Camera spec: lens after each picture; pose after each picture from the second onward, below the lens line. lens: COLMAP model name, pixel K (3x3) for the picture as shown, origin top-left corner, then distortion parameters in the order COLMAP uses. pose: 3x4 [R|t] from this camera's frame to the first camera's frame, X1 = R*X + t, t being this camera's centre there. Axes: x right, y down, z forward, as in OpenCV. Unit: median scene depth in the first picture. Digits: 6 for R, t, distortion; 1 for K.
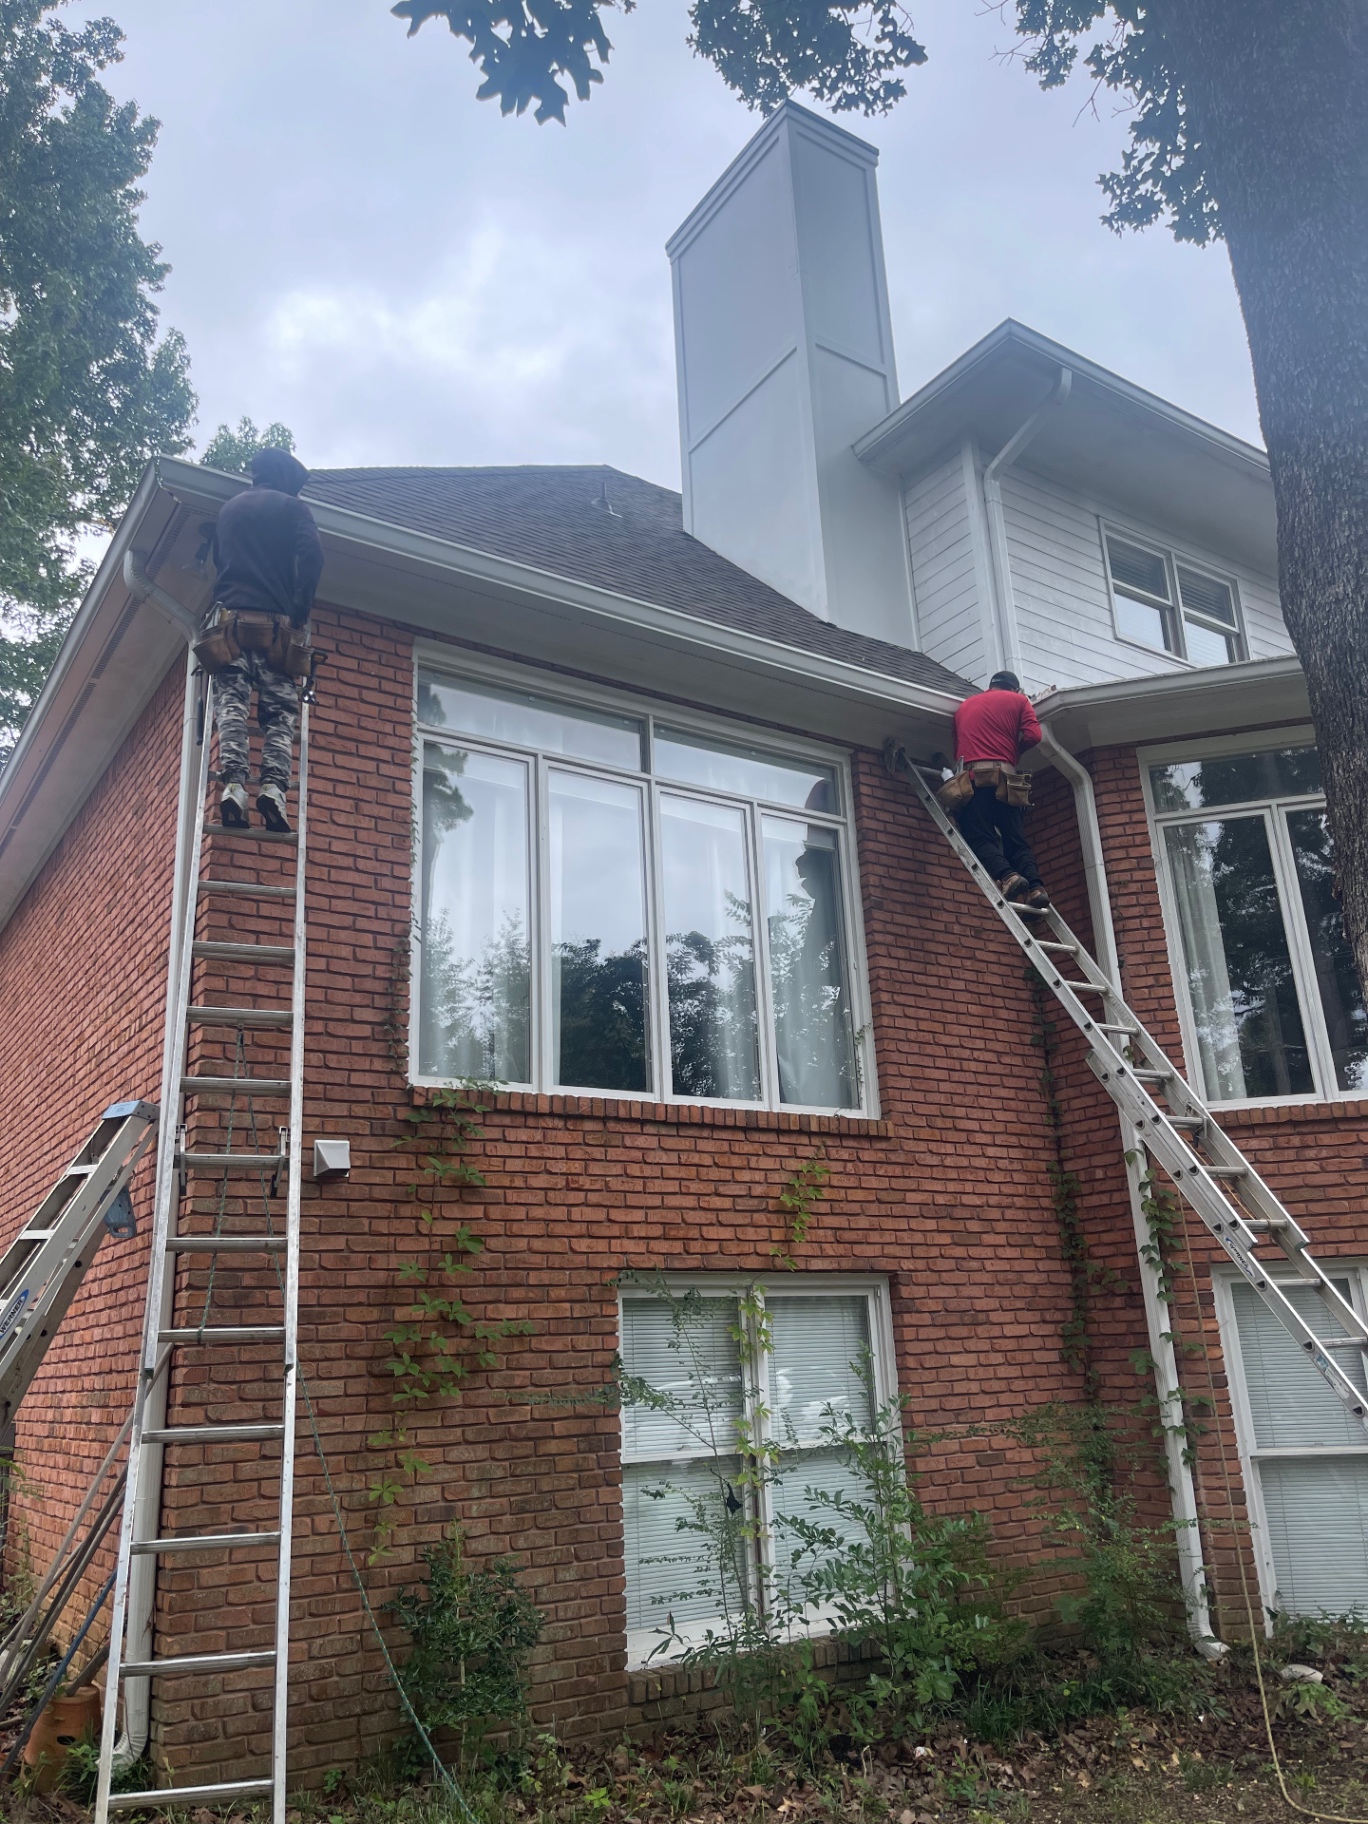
lens RADIAL K [[1390.4, 0, 682.9], [0, 1390.4, 911.4], [0, 0, 1]] dist [-0.002347, -0.004555]
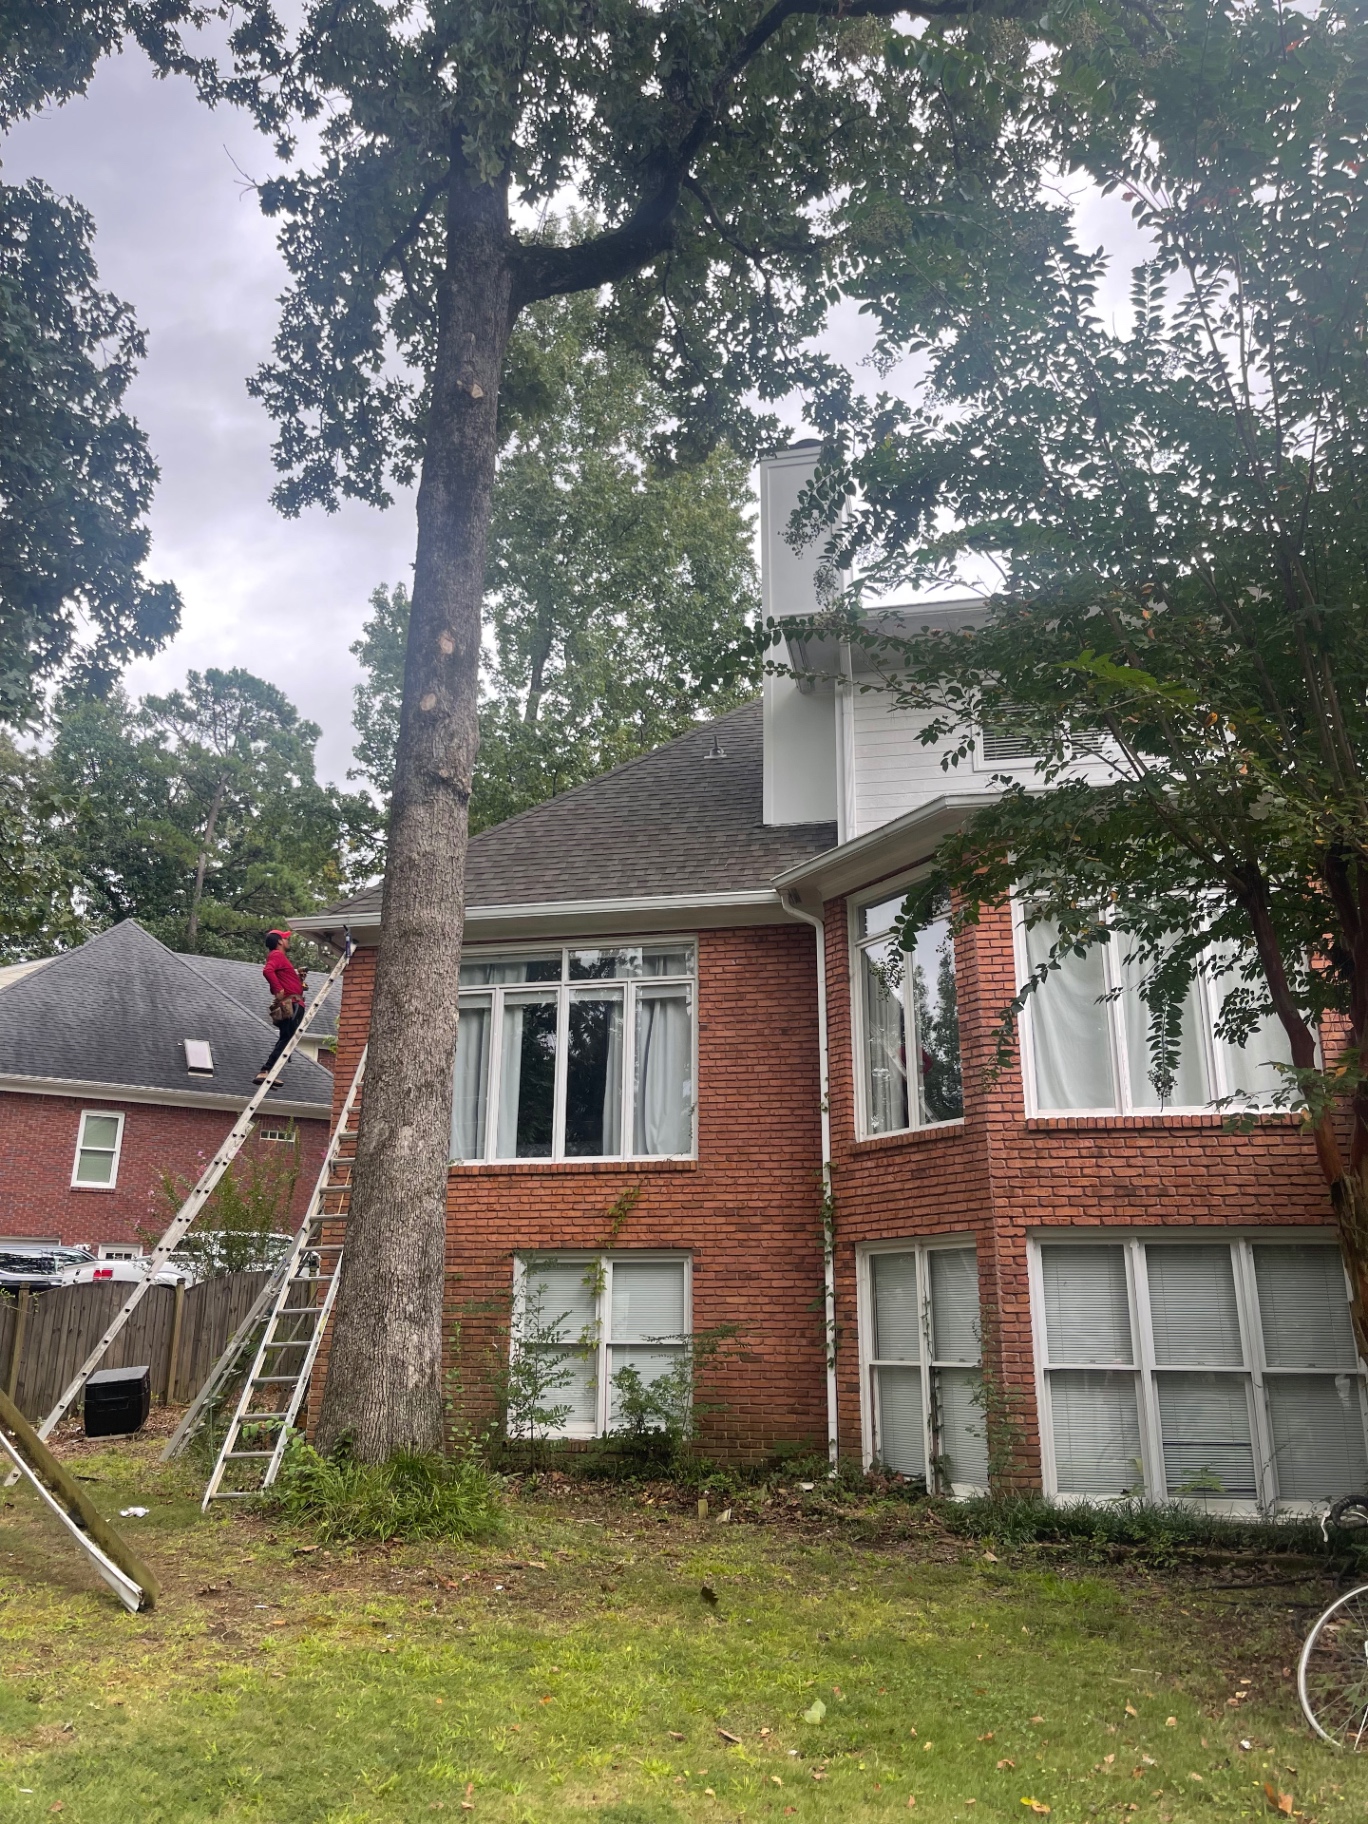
lens RADIAL K [[1390.4, 0, 683.3], [0, 1390.4, 914.7], [0, 0, 1]] dist [-0.002347, -0.004555]
pose [[0.684487, -0.190950, -0.703574, 1.520544], [0.186723, 0.978815, -0.083993, -0.003521], [0.704707, -0.073881, 0.705641, -0.205856]]
